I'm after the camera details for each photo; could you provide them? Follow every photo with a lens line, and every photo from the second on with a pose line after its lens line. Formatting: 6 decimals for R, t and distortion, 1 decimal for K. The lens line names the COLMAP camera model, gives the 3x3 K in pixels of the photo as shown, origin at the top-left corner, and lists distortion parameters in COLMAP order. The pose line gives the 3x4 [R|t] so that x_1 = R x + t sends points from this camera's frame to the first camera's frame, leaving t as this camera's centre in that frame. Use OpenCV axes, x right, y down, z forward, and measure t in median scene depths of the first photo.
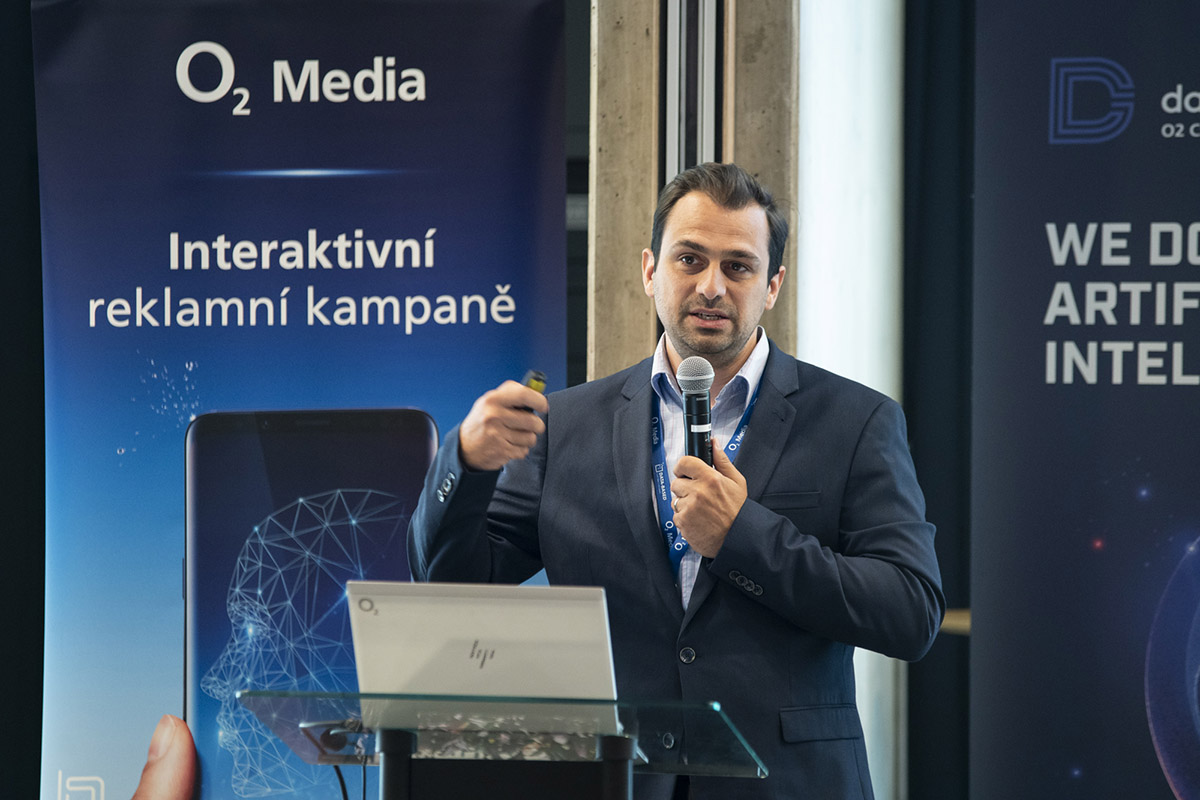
lens RADIAL K [[6693.3, 0, 594.9], [0, 6693.3, 382.8], [0, 0, 1]] dist [2.472449, 0.000000]
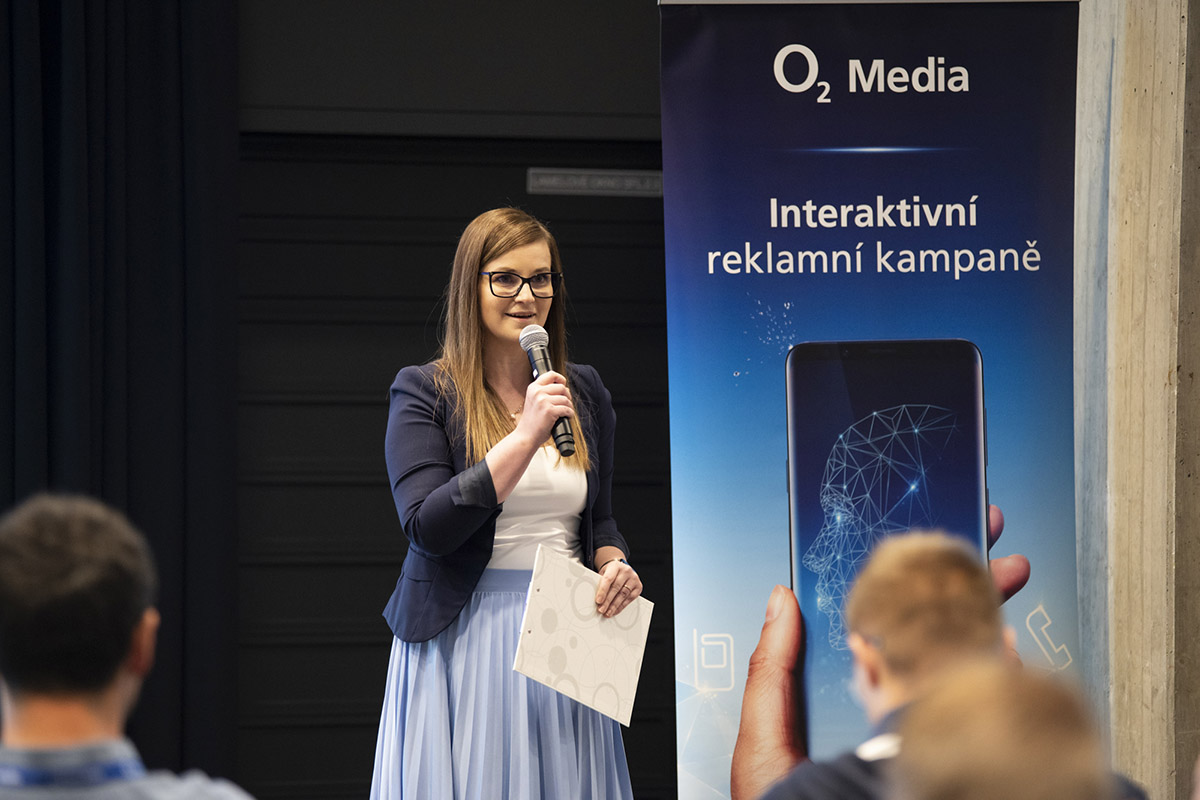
lens RADIAL K [[5509.6, 0, 604.9], [0, 5509.6, 394.0], [0, 0, 1]] dist [1.445903, 0.000000]
pose [[0.923377, -0.002959, 0.383882, -0.482115], [-0.001542, 0.999934, 0.011418, 0.002262], [-0.383891, -0.011135, 0.923311, 0.075787]]
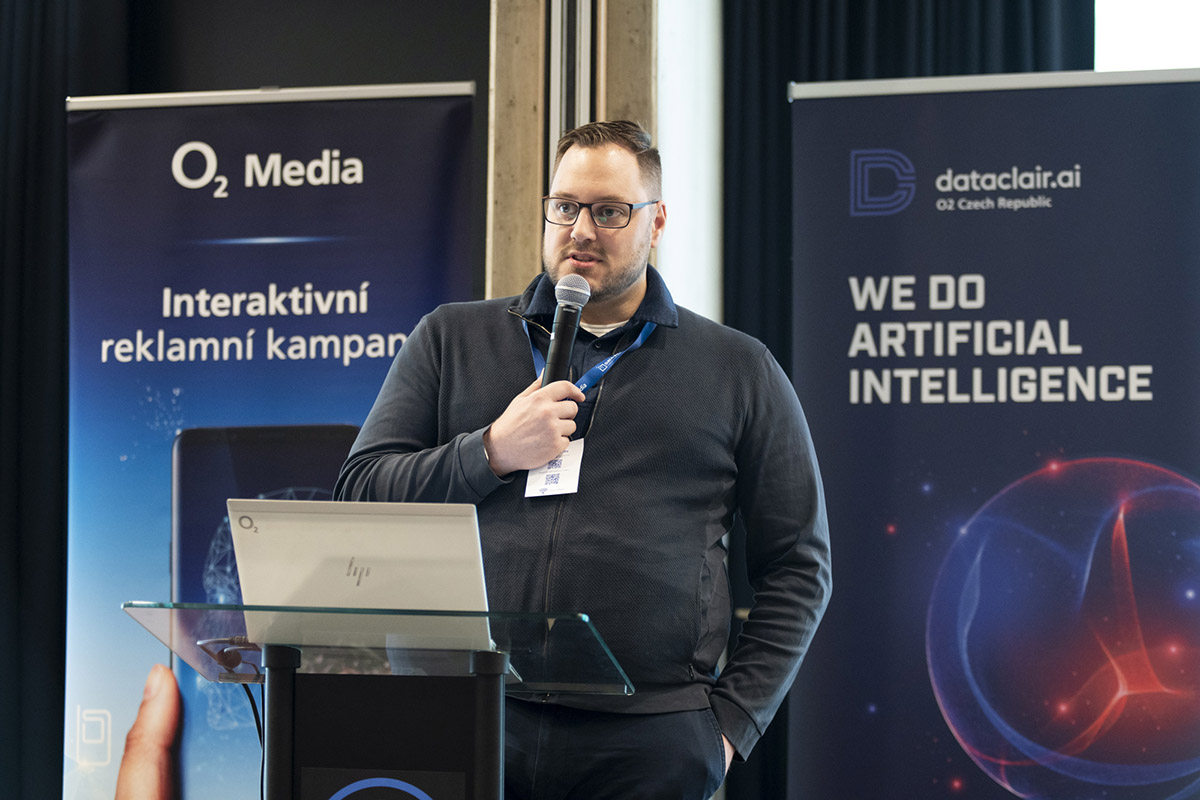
lens RADIAL K [[2894.0, 0, 609.8], [0, 2894.0, 391.8], [0, 0, 1]] dist [-0.220154, 0.000000]
pose [[0.999761, 0.003489, 0.021598, 0.009925], [-0.001903, 0.997326, -0.073052, 0.037151], [-0.021796, 0.072993, 0.997094, 0.458307]]
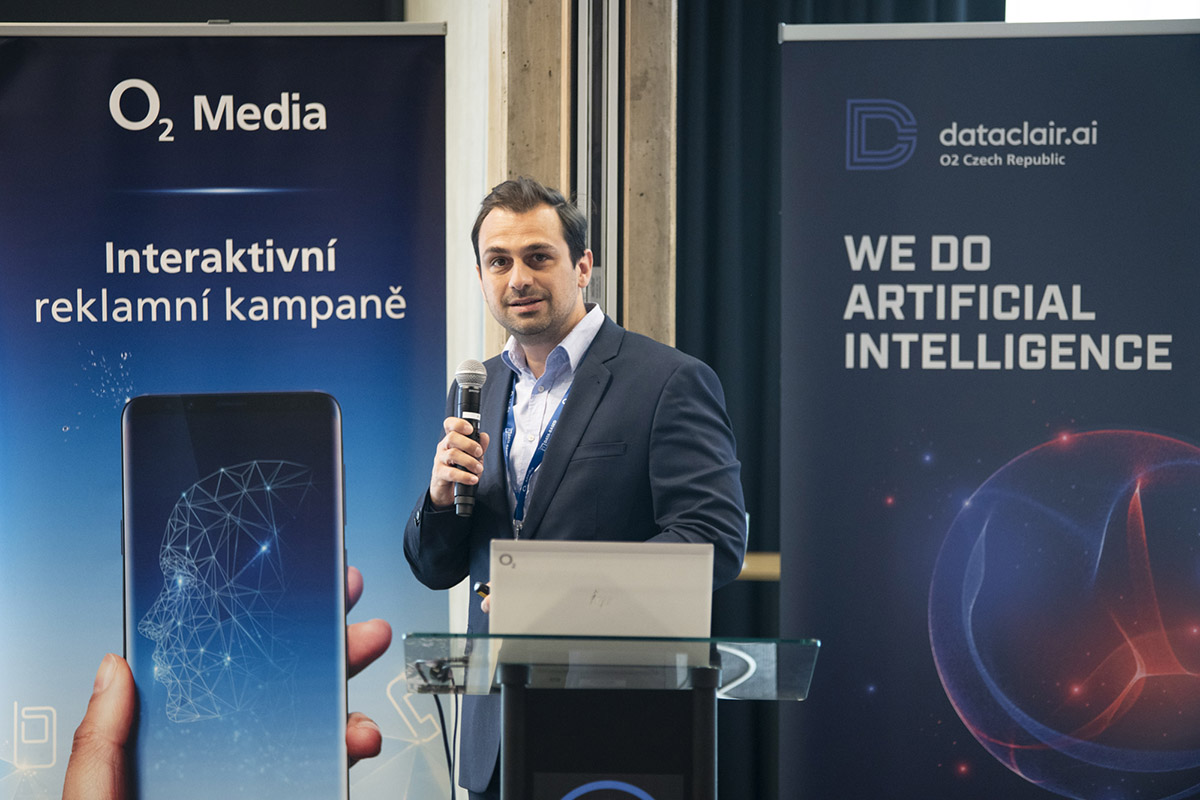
lens RADIAL K [[5509.6, 0, 555.6], [0, 5509.6, 387.3], [0, 0, 1]] dist [1.445903, 0.000000]
pose [[0.979732, -0.004253, 0.200270, -0.180096], [0.003285, 0.999981, 0.005169, -0.001771], [-0.200288, -0.004407, 0.979727, 0.042693]]
